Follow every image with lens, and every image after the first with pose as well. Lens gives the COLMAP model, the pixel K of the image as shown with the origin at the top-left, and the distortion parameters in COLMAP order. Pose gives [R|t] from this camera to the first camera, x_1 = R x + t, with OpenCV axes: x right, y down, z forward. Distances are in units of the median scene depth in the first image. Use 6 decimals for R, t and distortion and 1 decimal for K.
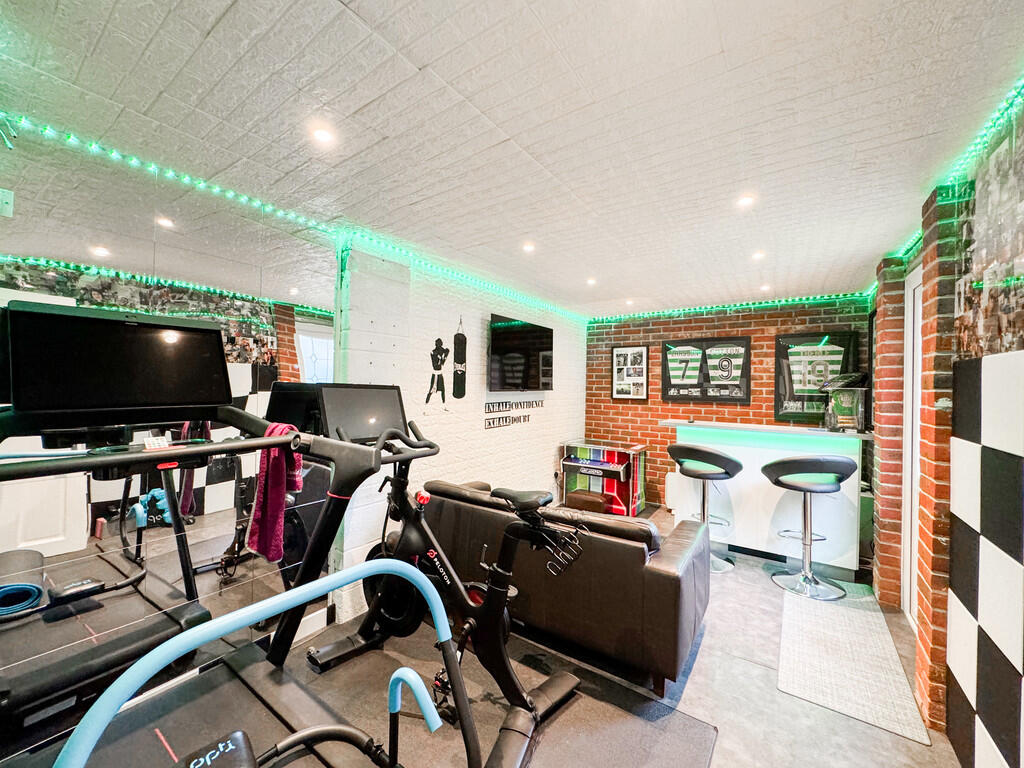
lens RADIAL K [[402.0, 0, 512.0], [0, 402.0, 384.0], [0, 0, 1]] dist [0.000119, 0.000263]
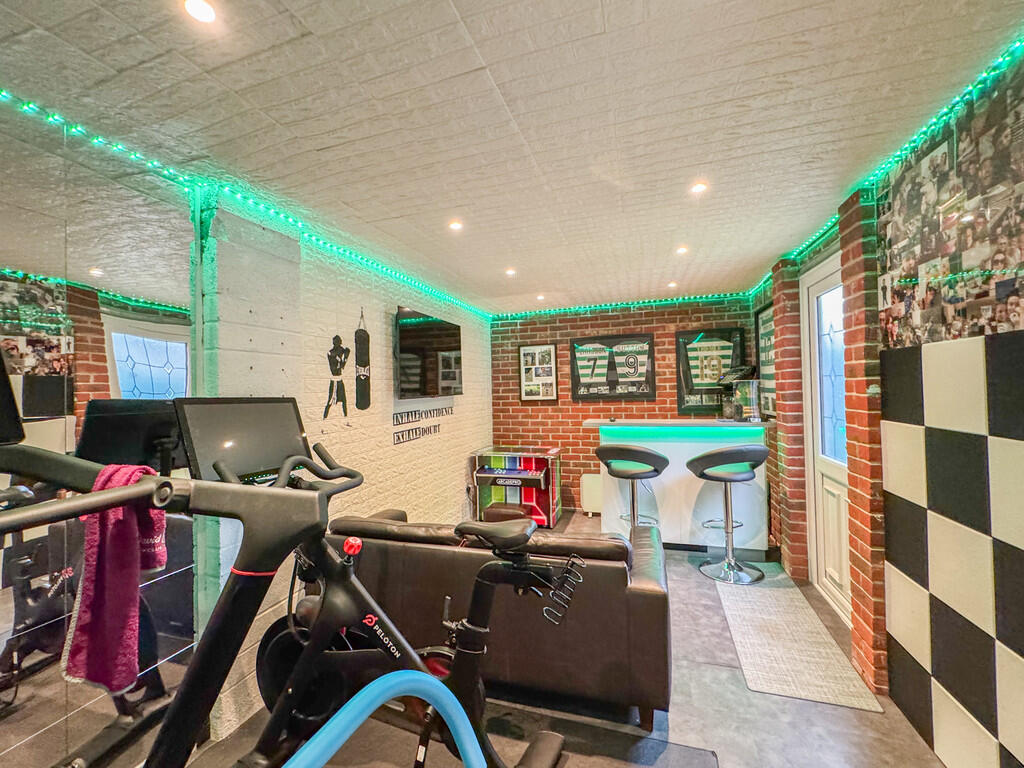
lens RADIAL K [[427.2, 0, 512.0], [0, 427.2, 384.0], [0, 0, 1]] dist [0.000770, -0.000320]
pose [[0.956652, -0.037378, 0.288824, -0.114145], [0.039908, 0.999199, -0.002872, -0.001686], [-0.288486, 0.014274, 0.957378, 0.114303]]
